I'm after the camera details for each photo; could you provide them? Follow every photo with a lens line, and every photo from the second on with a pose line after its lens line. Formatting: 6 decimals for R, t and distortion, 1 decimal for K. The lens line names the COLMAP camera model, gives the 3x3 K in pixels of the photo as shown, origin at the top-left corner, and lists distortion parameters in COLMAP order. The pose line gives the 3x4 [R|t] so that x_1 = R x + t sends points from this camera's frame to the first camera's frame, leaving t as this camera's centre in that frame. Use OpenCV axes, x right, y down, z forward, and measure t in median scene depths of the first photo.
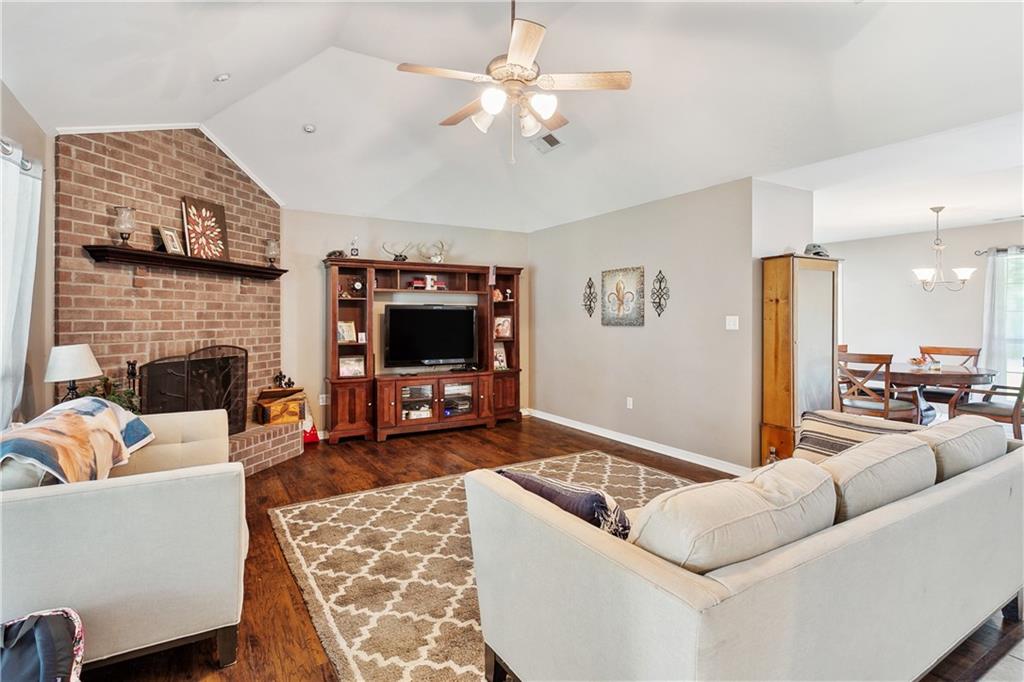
lens RADIAL K [[507.1, 0, 508.5], [0, 507.1, 318.2], [0, 0, 1]] dist [0.000432, 0.000439]
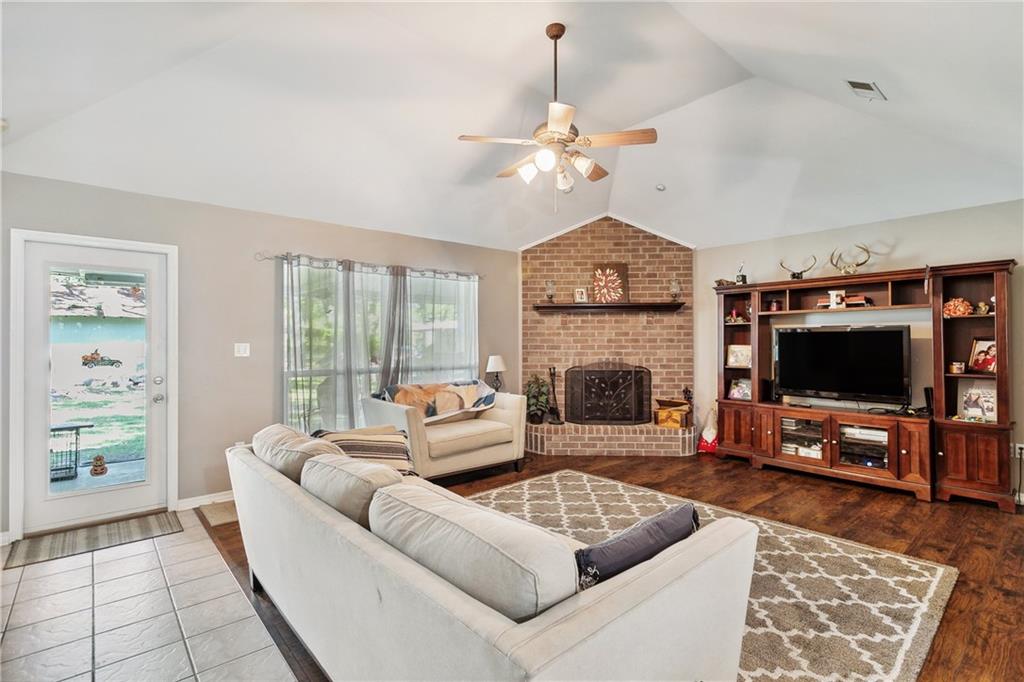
lens RADIAL K [[487.6, 0, 517.0], [0, 487.6, 342.9], [0, 0, 1]] dist [-0.002983, -0.000551]
pose [[0.175179, 0.000478, -0.984536, 0.701522], [0.001584, 0.999998, 0.000768, -0.000523], [0.984535, -0.001694, 0.175178, 0.449849]]
